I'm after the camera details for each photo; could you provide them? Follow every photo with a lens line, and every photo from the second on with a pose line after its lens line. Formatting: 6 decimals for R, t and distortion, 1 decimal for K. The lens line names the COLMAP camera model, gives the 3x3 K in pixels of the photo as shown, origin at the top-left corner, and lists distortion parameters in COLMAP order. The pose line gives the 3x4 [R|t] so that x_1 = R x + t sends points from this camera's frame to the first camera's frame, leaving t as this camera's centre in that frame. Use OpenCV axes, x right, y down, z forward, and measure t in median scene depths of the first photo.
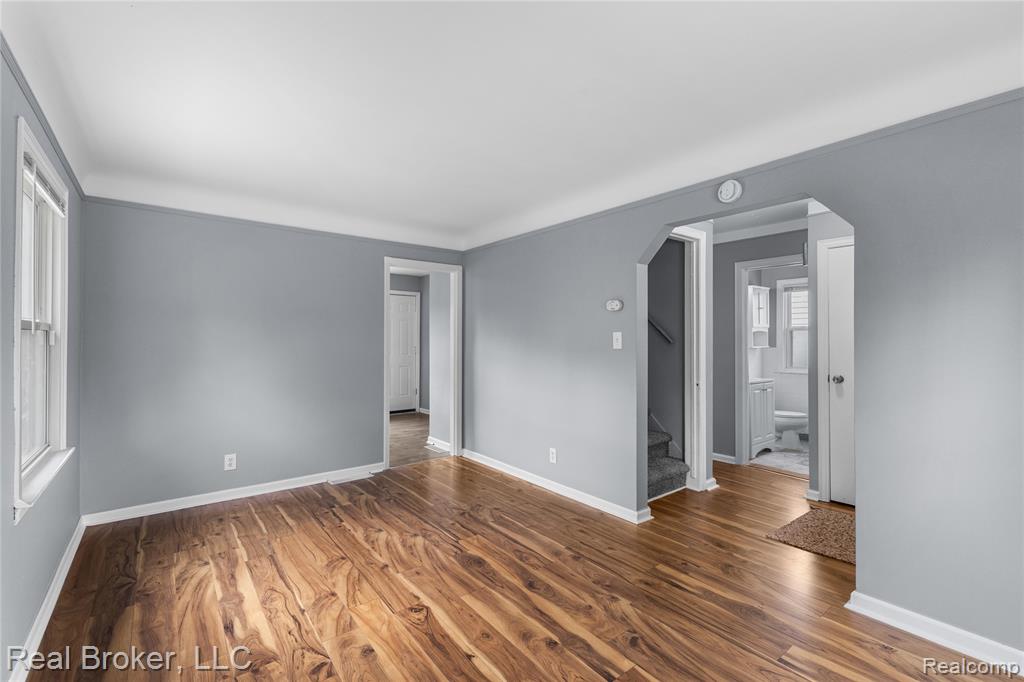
lens RADIAL K [[443.4, 0, 514.1], [0, 443.4, 335.4], [0, 0, 1]] dist [0.000542, -0.000338]
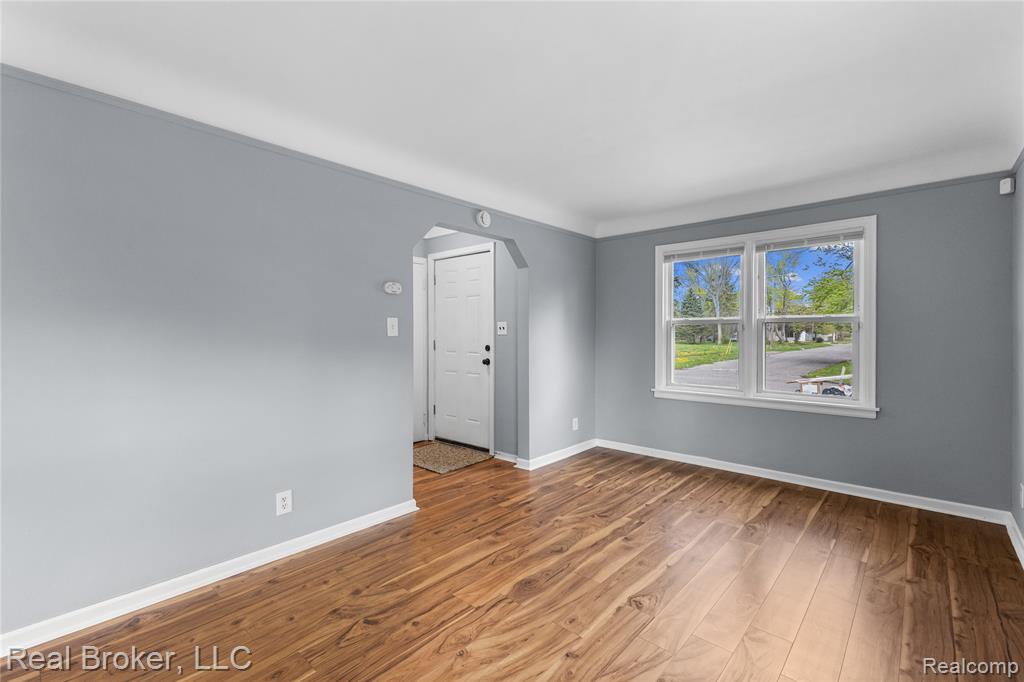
lens RADIAL K [[443.4, 0, 514.1], [0, 443.4, 335.4], [0, 0, 1]] dist [0.000542, -0.000338]
pose [[-0.163159, -0.007073, 0.986574, -0.907187], [-0.008408, 0.999948, 0.005779, 0.027530], [-0.986564, -0.007352, -0.163210, 1.155154]]
